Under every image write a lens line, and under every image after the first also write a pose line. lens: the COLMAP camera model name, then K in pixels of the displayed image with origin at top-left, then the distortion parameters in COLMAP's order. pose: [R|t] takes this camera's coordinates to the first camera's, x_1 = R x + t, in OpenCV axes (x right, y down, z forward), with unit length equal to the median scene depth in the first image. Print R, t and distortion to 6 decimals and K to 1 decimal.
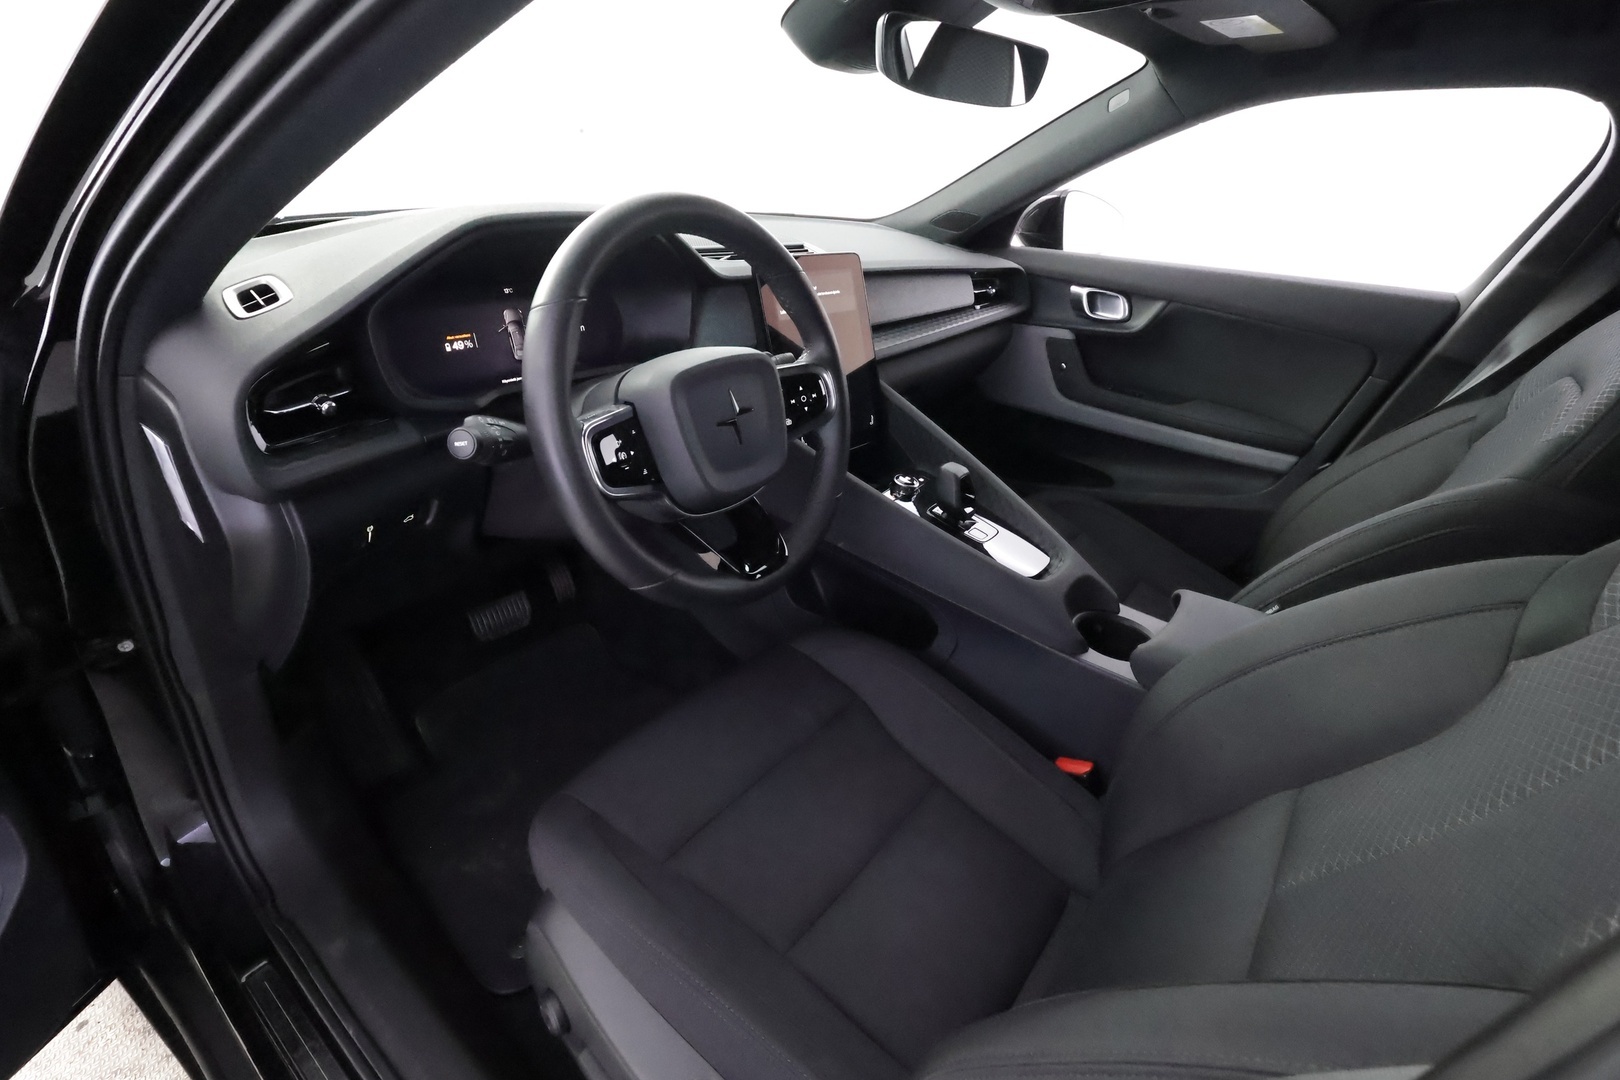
lens RADIAL K [[765.7, 0, 815.6], [0, 765.7, 531.6], [0, 0, 1]] dist [0.016664, -0.000083]
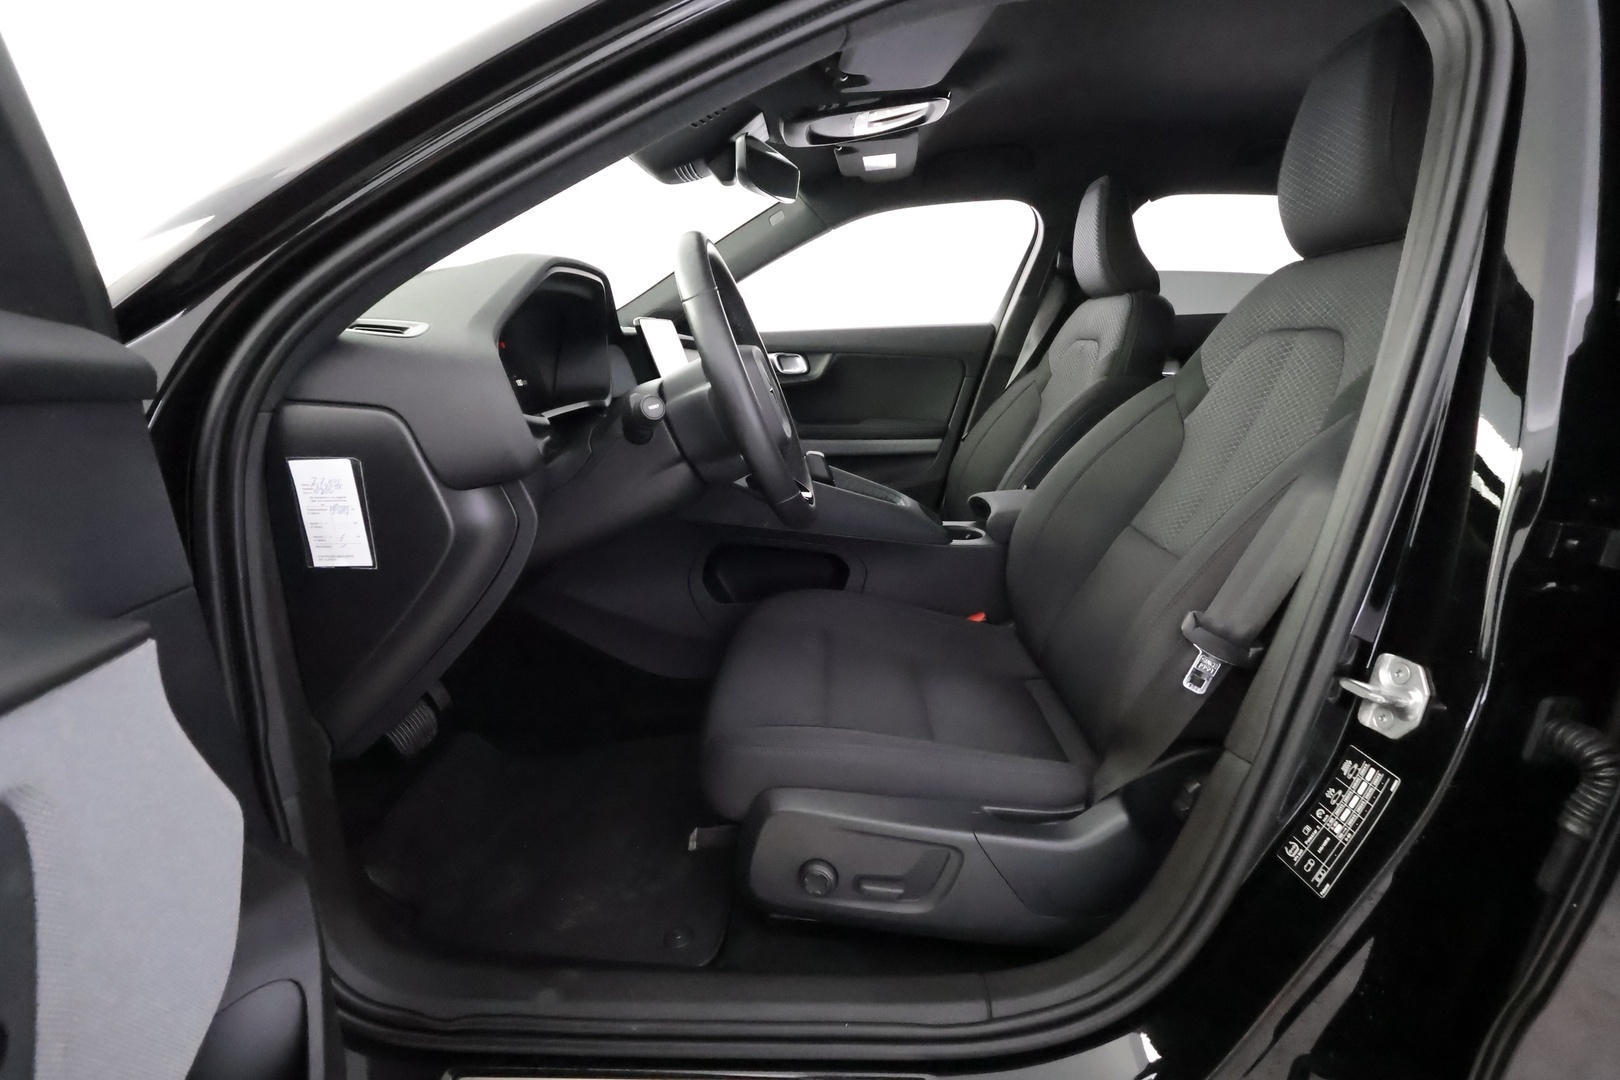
lens RADIAL K [[772.0, 0, 800.4], [0, 772.0, 539.0], [0, 0, 1]] dist [-0.000395, -0.000170]
pose [[0.802551, -0.232470, 0.549427, -0.509513], [0.330708, 0.939861, -0.085399, 0.136435], [-0.496532, 0.250237, 0.831166, -0.057004]]
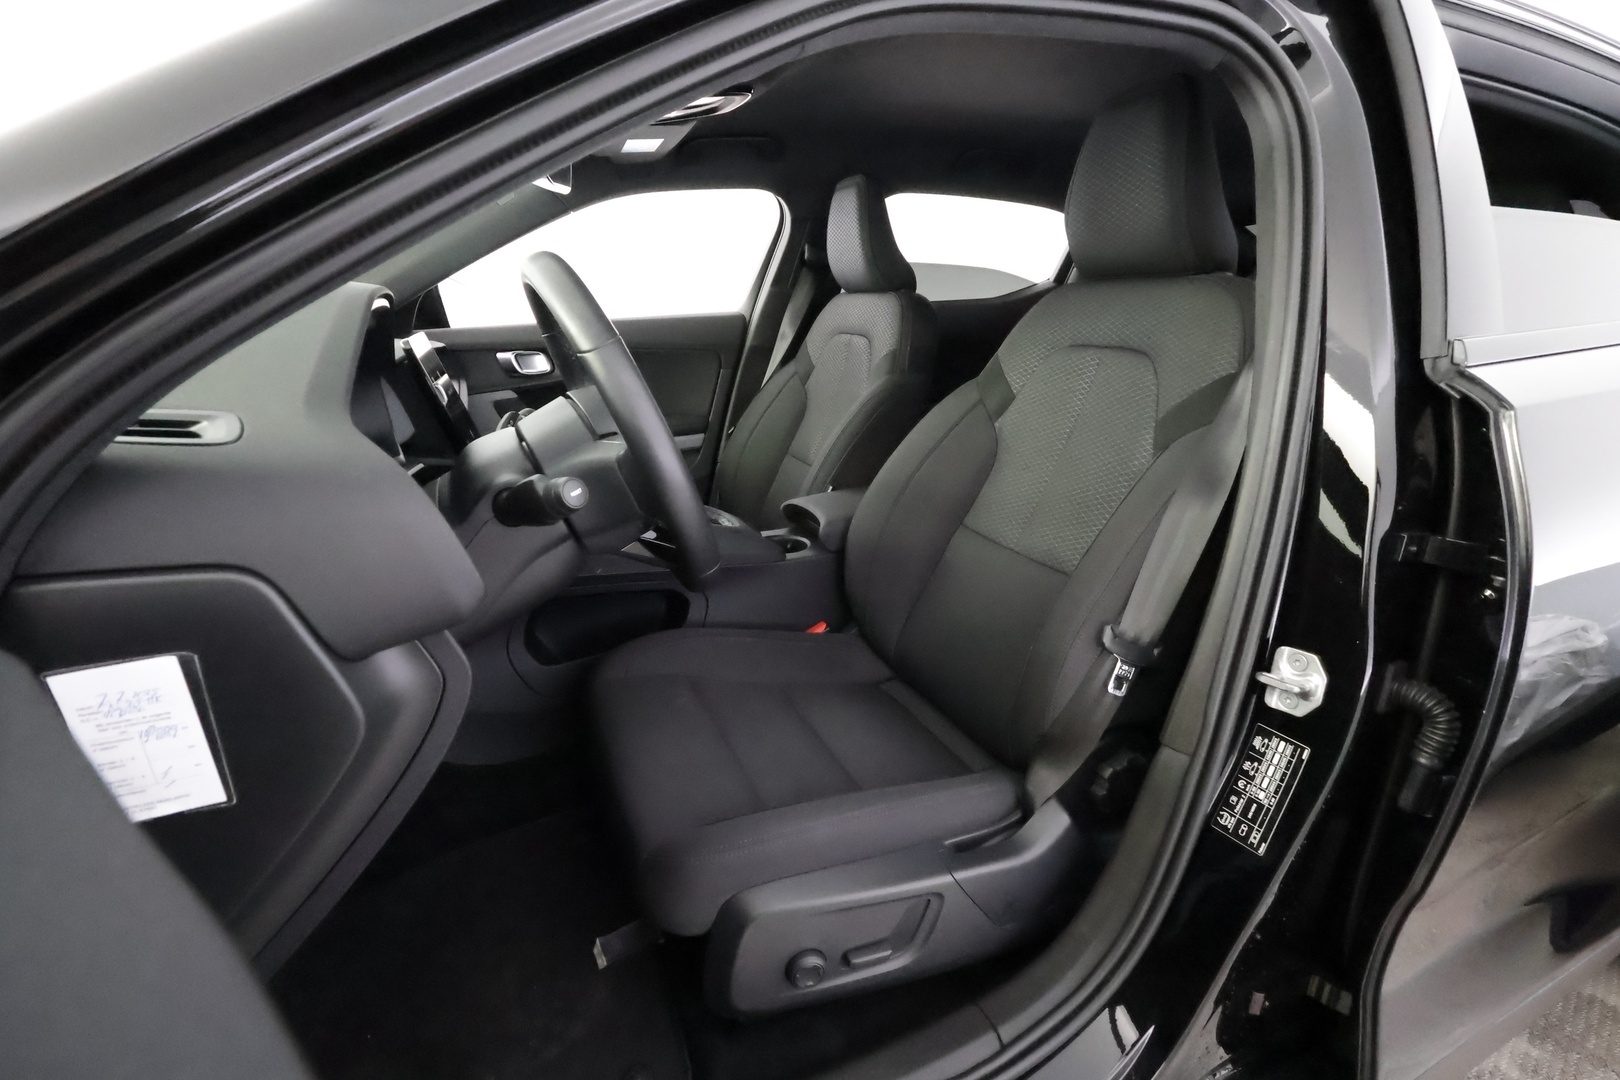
lens RADIAL K [[768.7, 0, 810.0], [0, 768.7, 540.0], [0, 0, 1]] dist [-0.002443, -0.000106]
pose [[0.464258, -0.354355, 0.811725, -0.578961], [0.441710, 0.887005, 0.134586, -0.030968], [-0.767695, 0.296064, 0.568322, 0.107766]]
